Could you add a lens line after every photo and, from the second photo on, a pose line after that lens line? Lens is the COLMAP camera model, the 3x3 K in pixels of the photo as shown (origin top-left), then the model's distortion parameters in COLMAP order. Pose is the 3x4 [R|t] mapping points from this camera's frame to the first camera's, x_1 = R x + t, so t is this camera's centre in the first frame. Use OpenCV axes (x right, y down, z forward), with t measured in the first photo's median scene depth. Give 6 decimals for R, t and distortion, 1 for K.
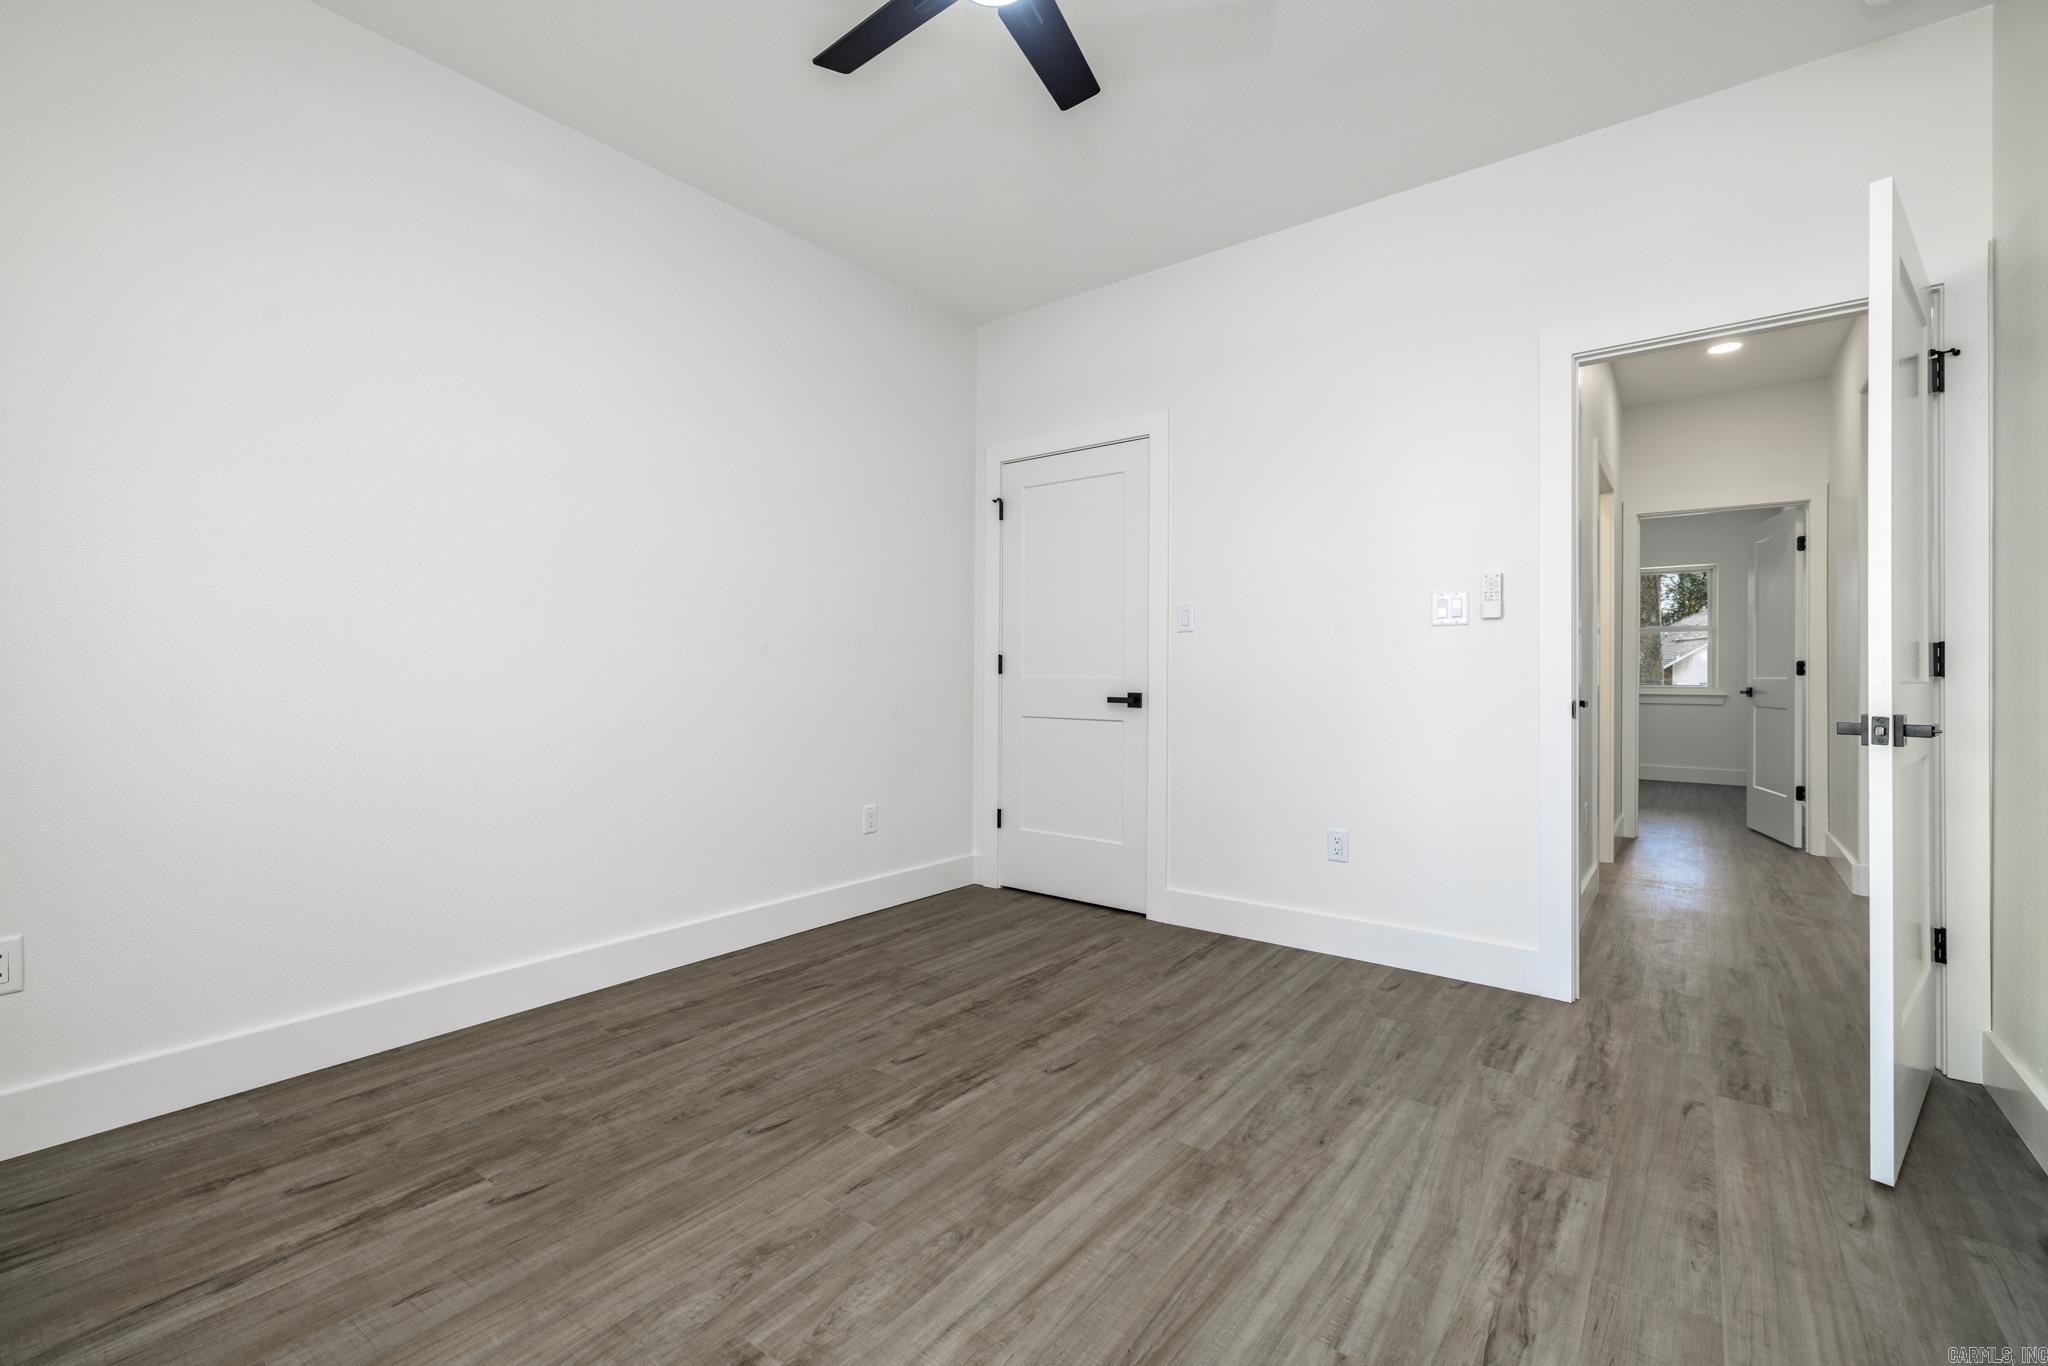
lens RADIAL K [[855.7, 0, 1028.7], [0, 855.7, 669.1], [0, 0, 1]] dist [0.002608, 0.000296]
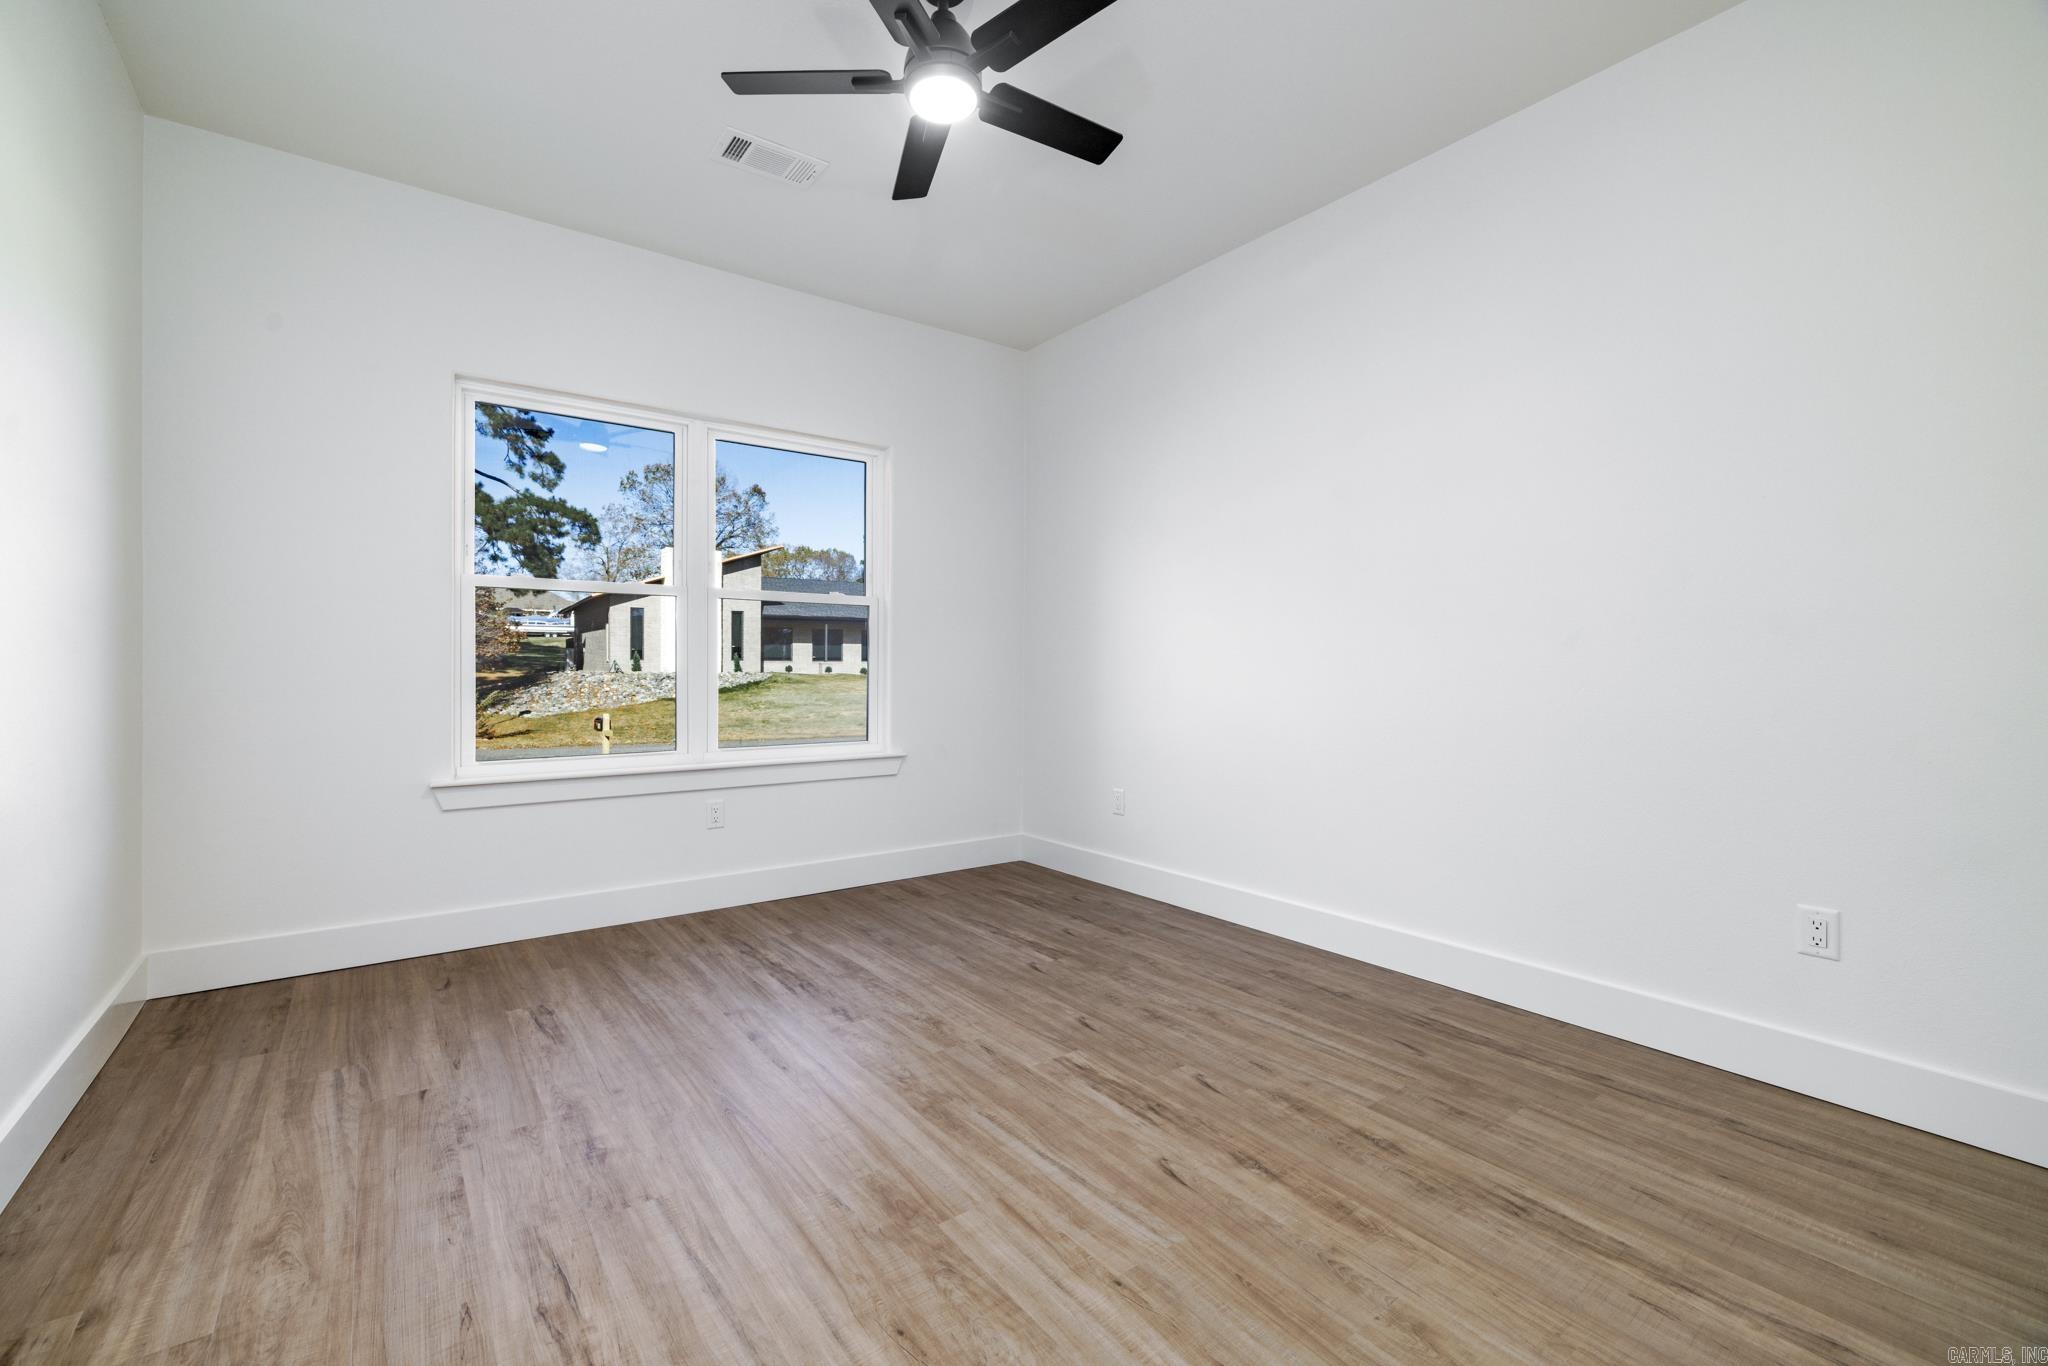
lens RADIAL K [[855.7, 0, 1021.0], [0, 855.7, 678.3], [0, 0, 1]] dist [0.002608, 0.000296]
pose [[-0.257974, 0.005669, -0.966135, 0.918998], [0.000802, 0.999984, 0.005653, 0.006115], [0.966151, 0.000684, -0.257974, 1.176901]]
